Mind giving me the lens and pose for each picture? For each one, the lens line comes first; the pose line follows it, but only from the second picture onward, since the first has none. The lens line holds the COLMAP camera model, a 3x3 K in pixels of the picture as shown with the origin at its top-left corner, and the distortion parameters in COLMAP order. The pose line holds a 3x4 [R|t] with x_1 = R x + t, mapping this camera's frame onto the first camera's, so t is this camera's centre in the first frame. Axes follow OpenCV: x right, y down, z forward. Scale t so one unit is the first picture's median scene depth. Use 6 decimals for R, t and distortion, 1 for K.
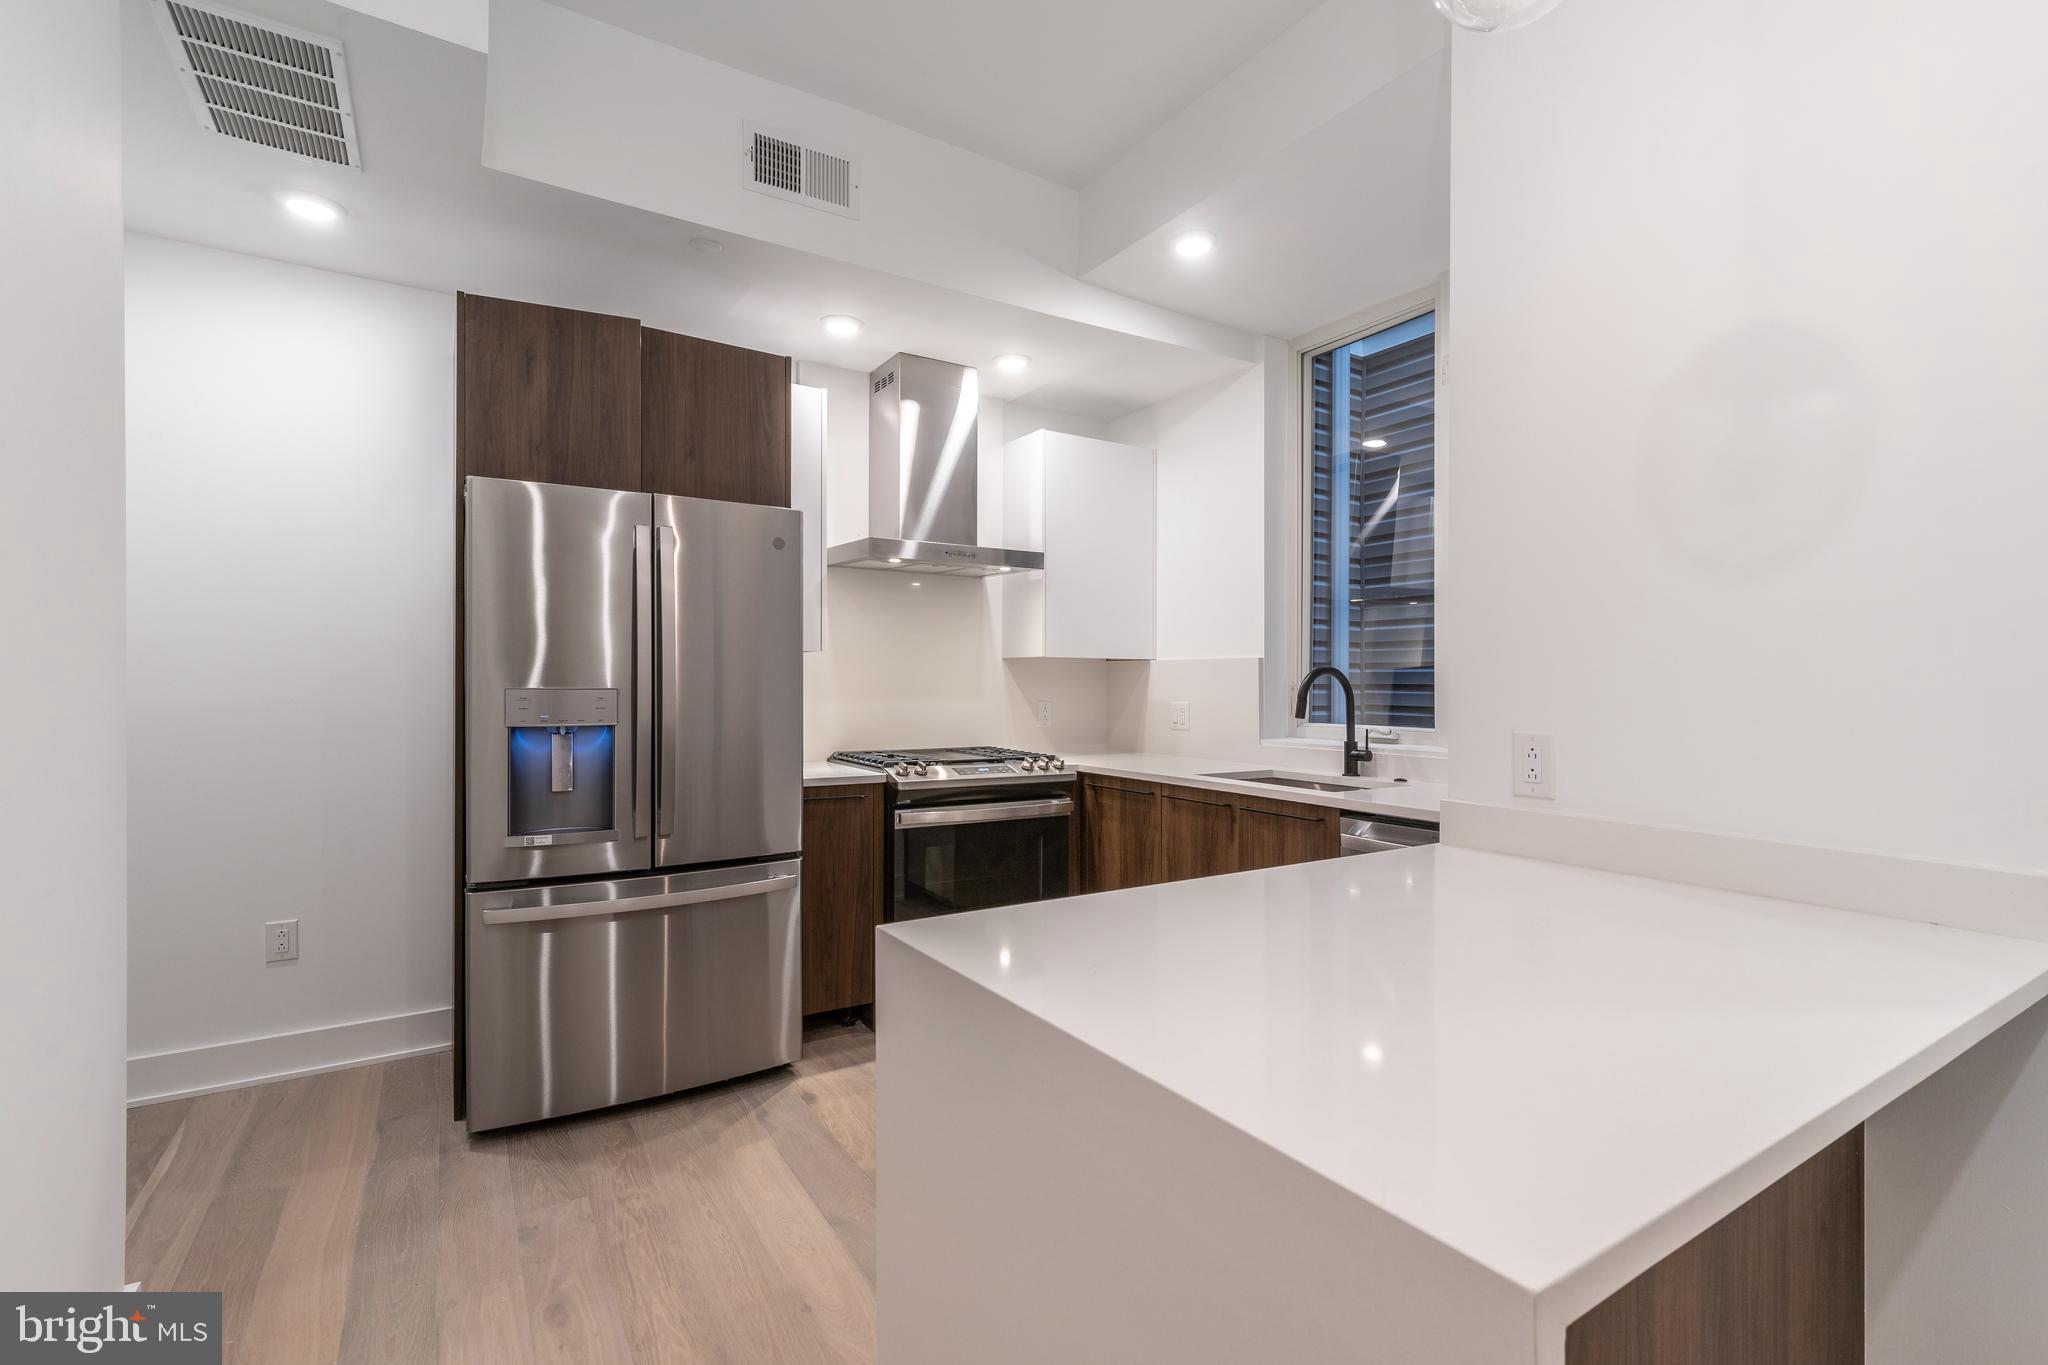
lens RADIAL K [[929.6, 0, 1004.0], [0, 929.6, 673.3], [0, 0, 1]] dist [0.006074, -0.001413]
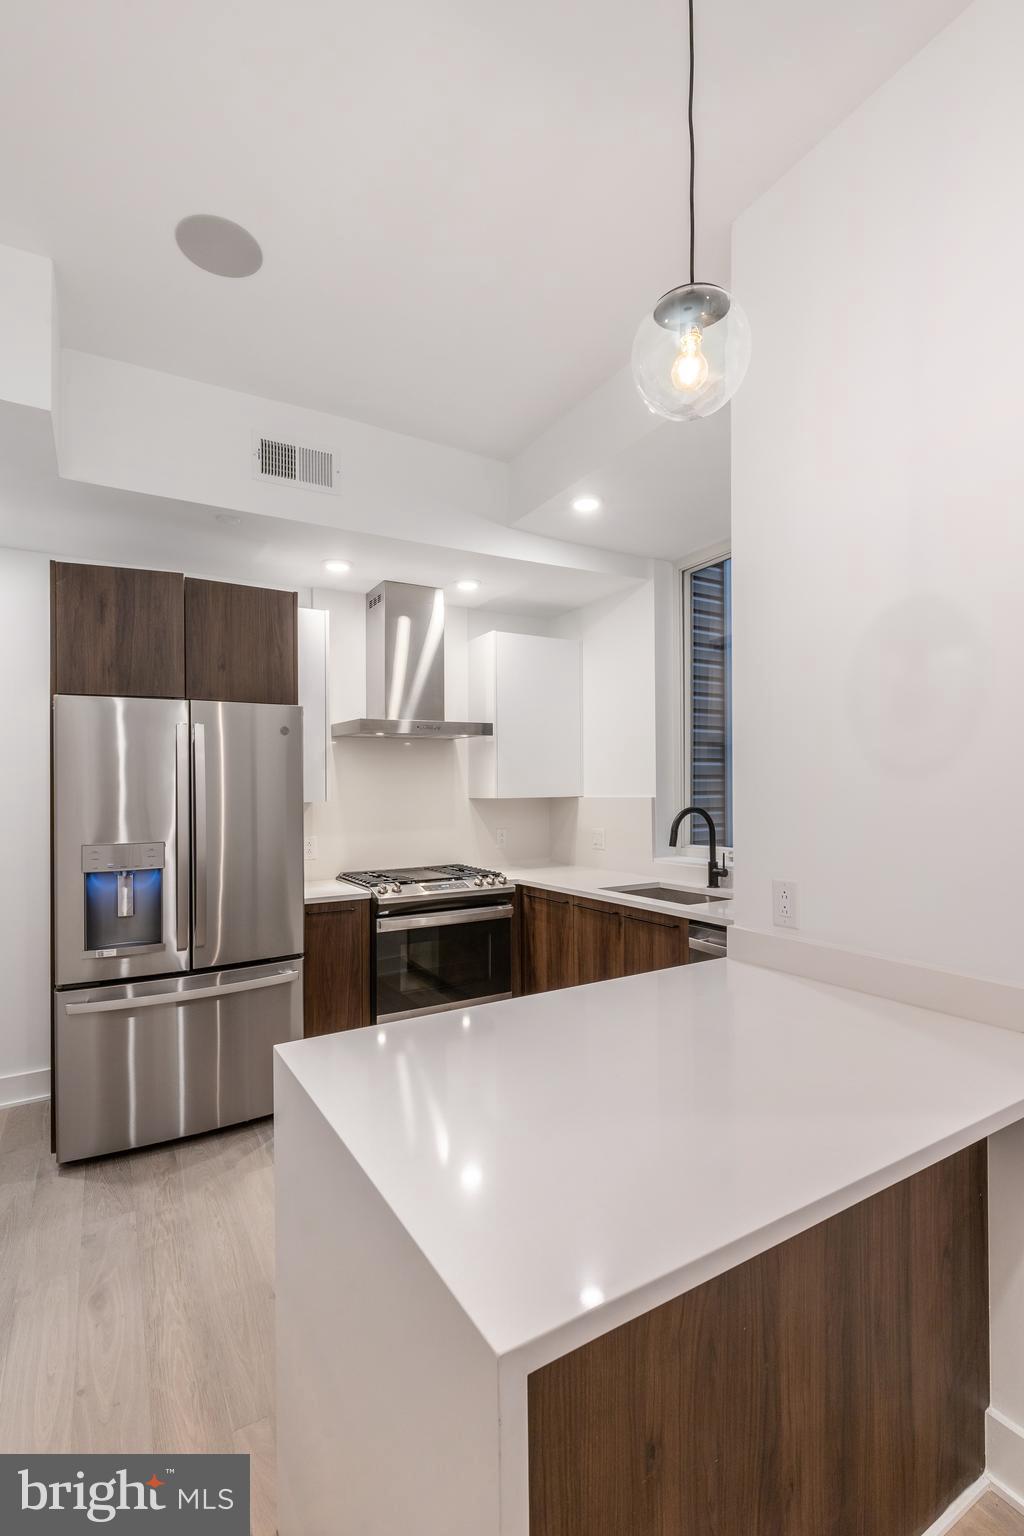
lens RADIAL K [[697.2, 0, 497.1], [0, 697.2, 781.0], [0, 0, 1]] dist [0.006074, -0.001413]
pose [[0.999427, -0.019401, -0.027733, 0.100935], [0.019227, 0.999794, -0.006527, -0.050721], [0.027854, 0.005990, 0.999594, -0.032759]]
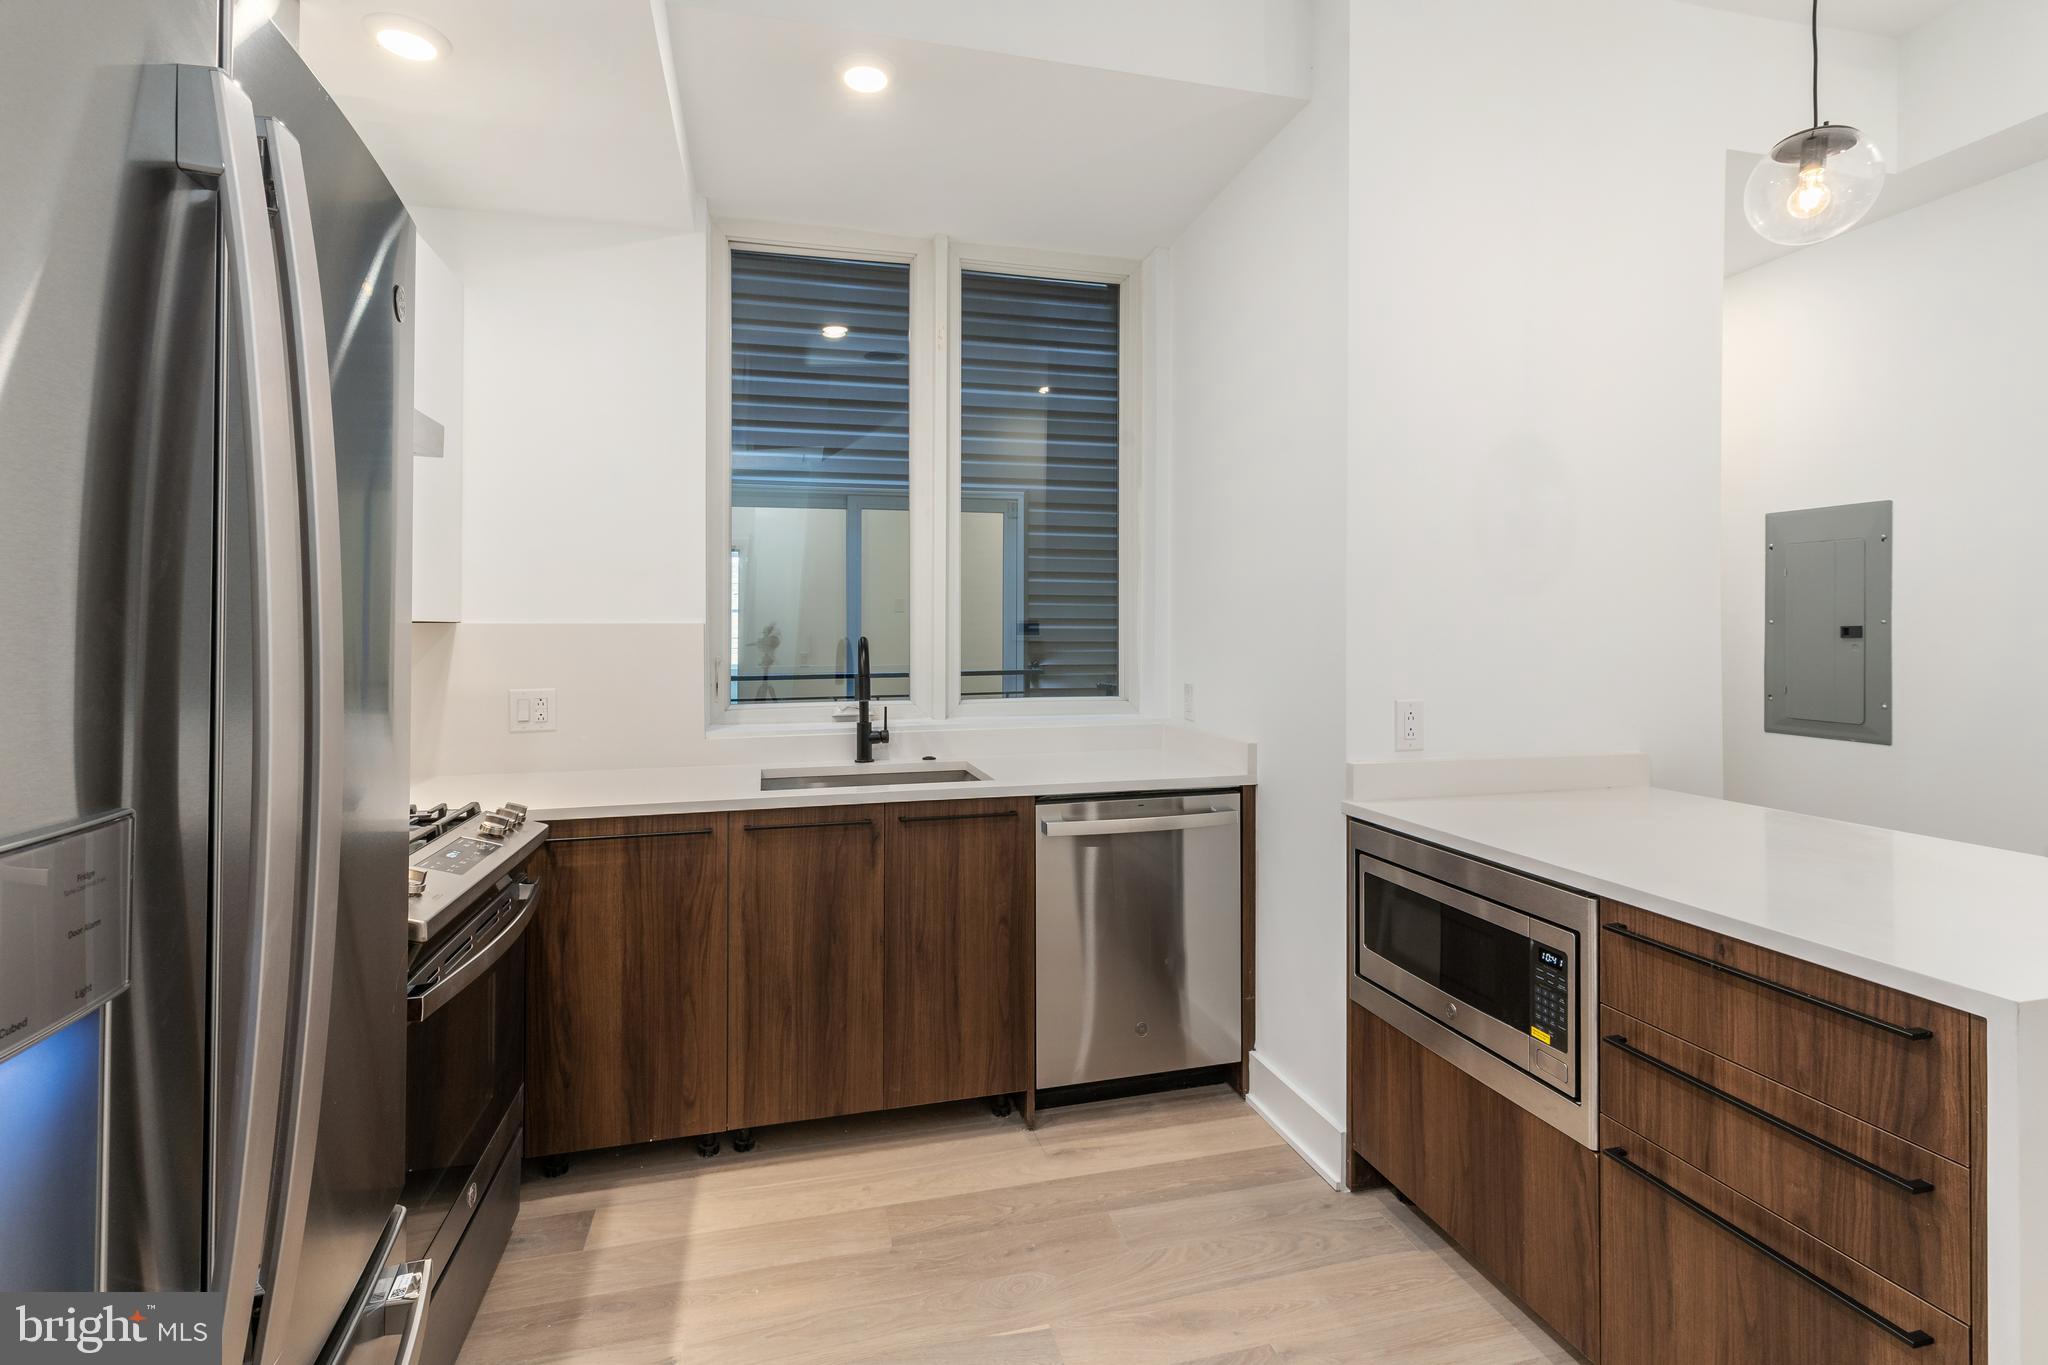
lens RADIAL K [[929.6, 0, 1027.4], [0, 929.6, 627.4], [0, 0, 1]] dist [0.006074, -0.001413]
pose [[0.286917, 0.002471, 0.957952, -0.470747], [-0.003533, 0.999993, -0.001521, -0.017643], [-0.957949, -0.002948, 0.286923, 0.673343]]
